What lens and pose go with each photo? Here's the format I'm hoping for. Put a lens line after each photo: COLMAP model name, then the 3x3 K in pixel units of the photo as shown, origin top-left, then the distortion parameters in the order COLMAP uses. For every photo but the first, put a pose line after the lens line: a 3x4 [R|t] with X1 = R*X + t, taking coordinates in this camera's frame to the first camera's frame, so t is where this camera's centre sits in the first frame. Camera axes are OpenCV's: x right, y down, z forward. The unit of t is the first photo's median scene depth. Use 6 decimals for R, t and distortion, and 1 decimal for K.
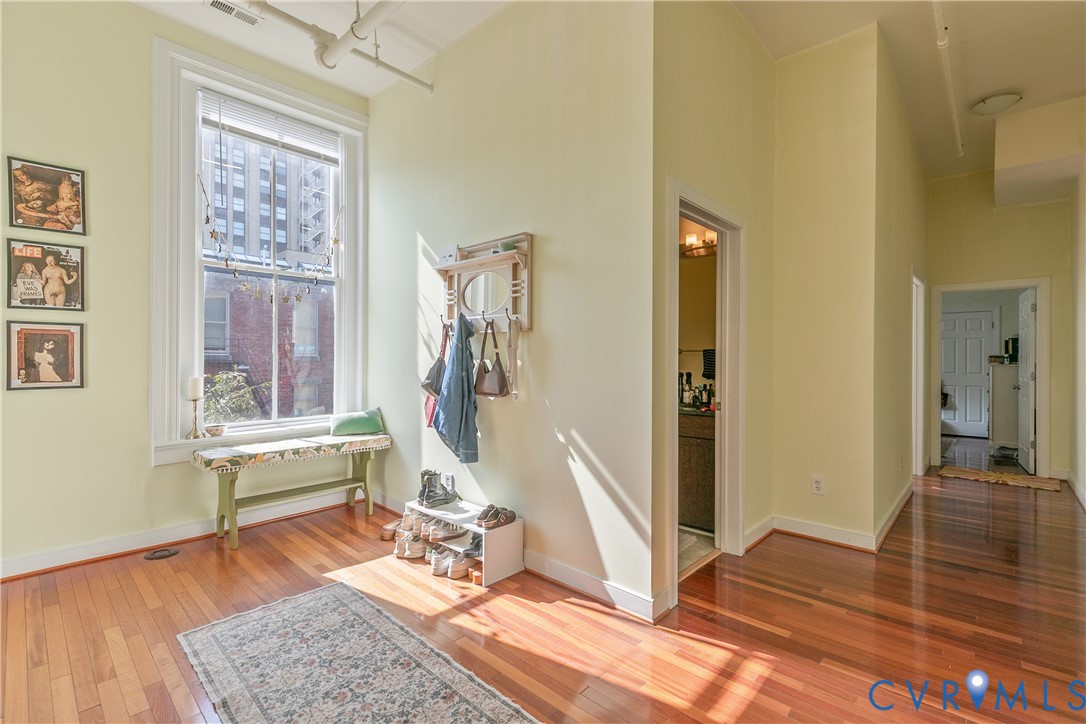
lens RADIAL K [[490.4, 0, 543.0], [0, 490.4, 362.0], [0, 0, 1]] dist [0.010275, -0.000441]
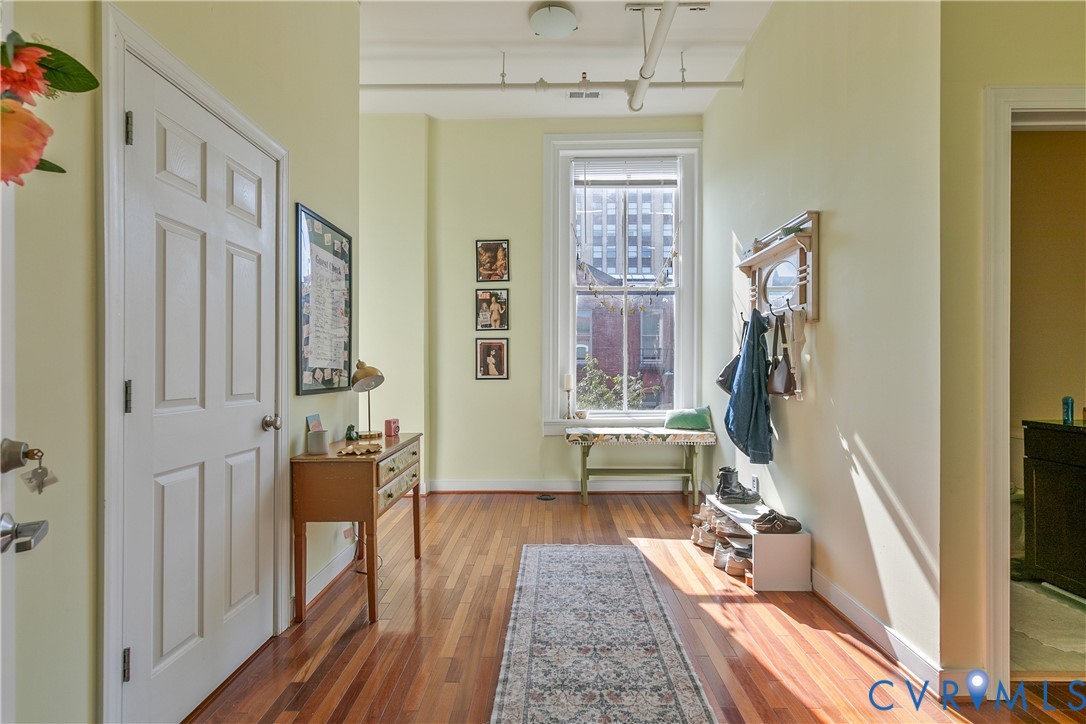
lens RADIAL K [[501.6, 0, 545.4], [0, 501.6, 371.3], [0, 0, 1]] dist [0.006786, -0.000374]
pose [[0.668963, 0.000680, -0.743296, 0.315965], [-0.000527, 1.000000, 0.000441, 0.025918], [0.743296, 0.000097, 0.668963, 0.033514]]
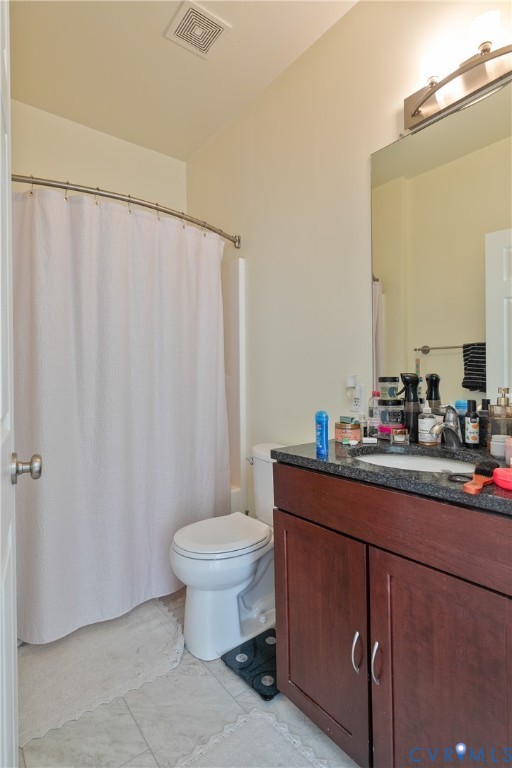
lens RADIAL K [[396.4, 0, 256.0], [0, 396.4, 384.0], [0, 0, 1]] dist [0.000338, 0.000033]
pose [[0.986505, -0.011560, -0.163323, 0.272068], [0.012013, 0.999926, 0.001786, 0.038105], [0.163290, -0.003724, 0.986571, 0.849390]]
